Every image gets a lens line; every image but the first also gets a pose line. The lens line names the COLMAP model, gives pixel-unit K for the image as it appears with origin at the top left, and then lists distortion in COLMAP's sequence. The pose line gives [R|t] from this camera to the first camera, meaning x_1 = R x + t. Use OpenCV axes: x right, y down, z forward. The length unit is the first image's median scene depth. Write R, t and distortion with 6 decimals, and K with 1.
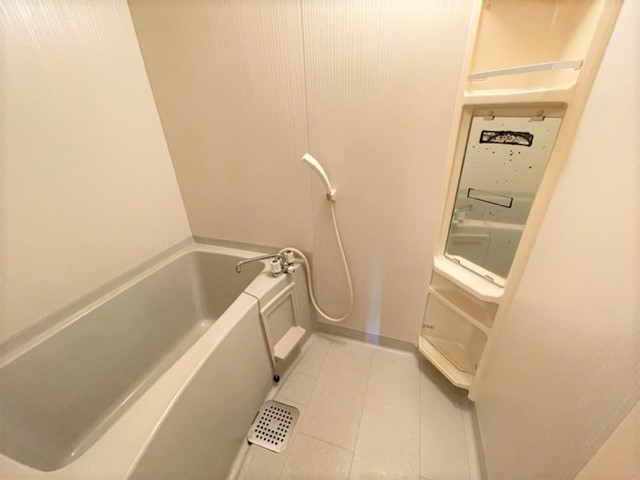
lens RADIAL K [[258.2, 0, 321.2], [0, 258.2, 241.1], [0, 0, 1]] dist [-0.001526, -0.000106]
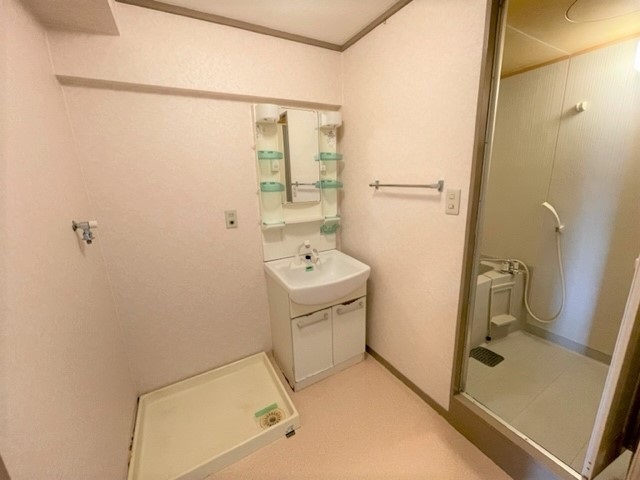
lens RADIAL K [[258.2, 0, 321.3], [0, 258.2, 237.6], [0, 0, 1]] dist [-0.001526, -0.000106]
pose [[0.753279, 0.161519, -0.637559, -0.039811], [-0.281364, 0.955332, -0.090410, 0.385022], [0.594478, 0.247490, 0.765078, -0.962248]]
